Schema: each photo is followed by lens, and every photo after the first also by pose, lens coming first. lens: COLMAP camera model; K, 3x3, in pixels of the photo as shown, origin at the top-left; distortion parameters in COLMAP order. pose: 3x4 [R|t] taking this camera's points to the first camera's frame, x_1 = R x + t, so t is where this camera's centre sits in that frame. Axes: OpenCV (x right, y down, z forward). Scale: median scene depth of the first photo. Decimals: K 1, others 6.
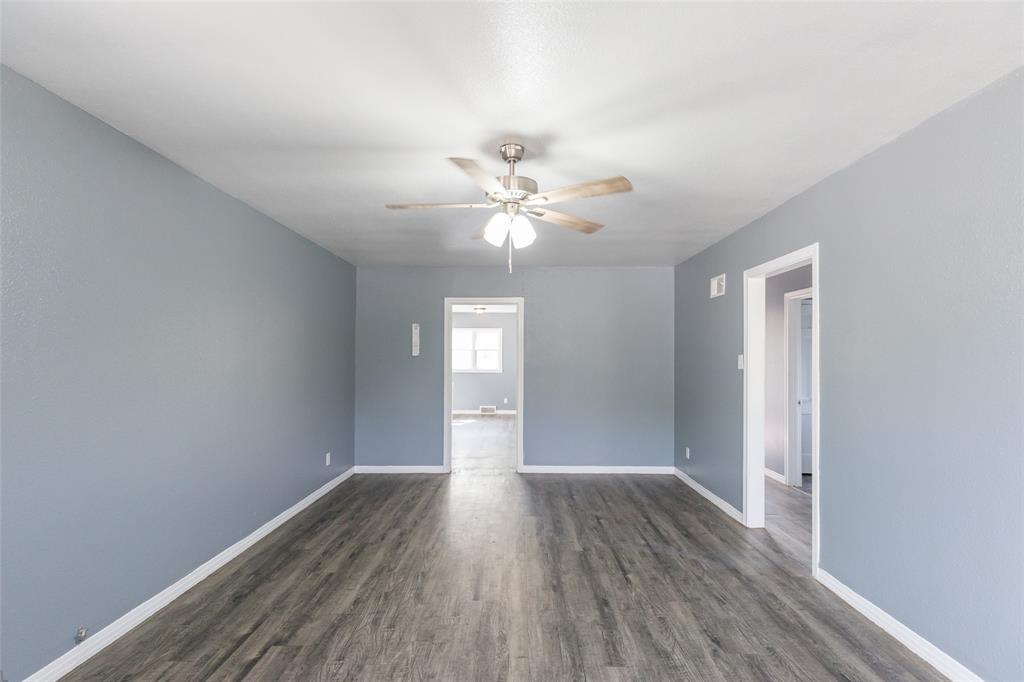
lens RADIAL K [[469.2, 0, 514.9], [0, 469.2, 355.2], [0, 0, 1]] dist [0.002664, -0.000038]
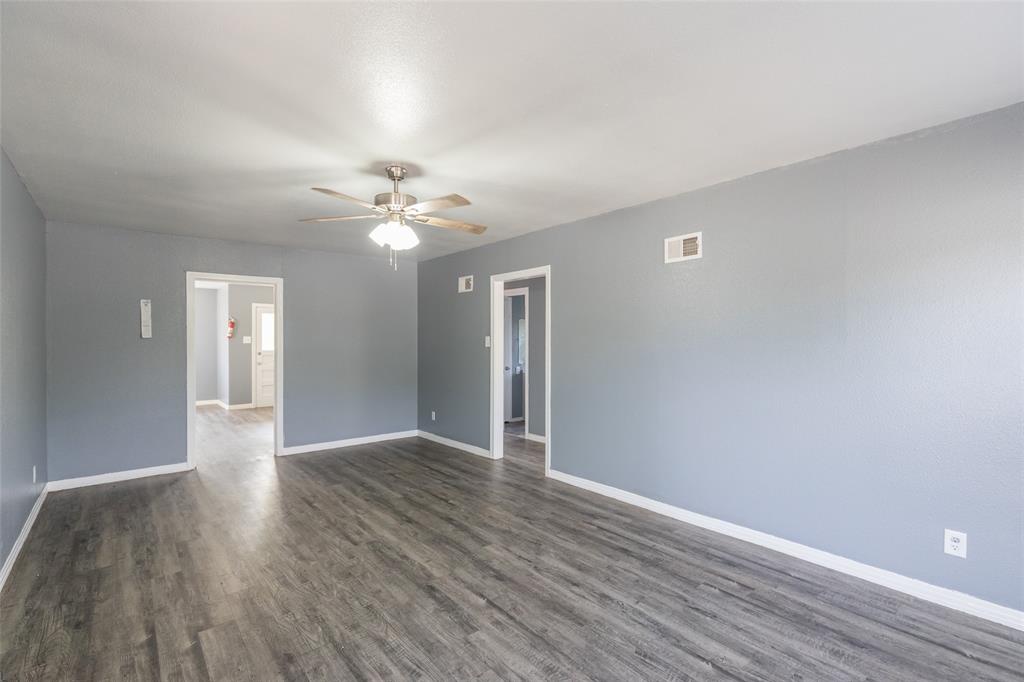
lens RADIAL K [[462.5, 0, 512.5], [0, 462.5, 347.2], [0, 0, 1]] dist [0.000802, -0.000386]
pose [[0.765035, -0.016058, 0.643788, -0.406622], [0.002053, 0.999745, 0.022498, 0.001556], [-0.643985, -0.015890, 0.764873, -0.099573]]
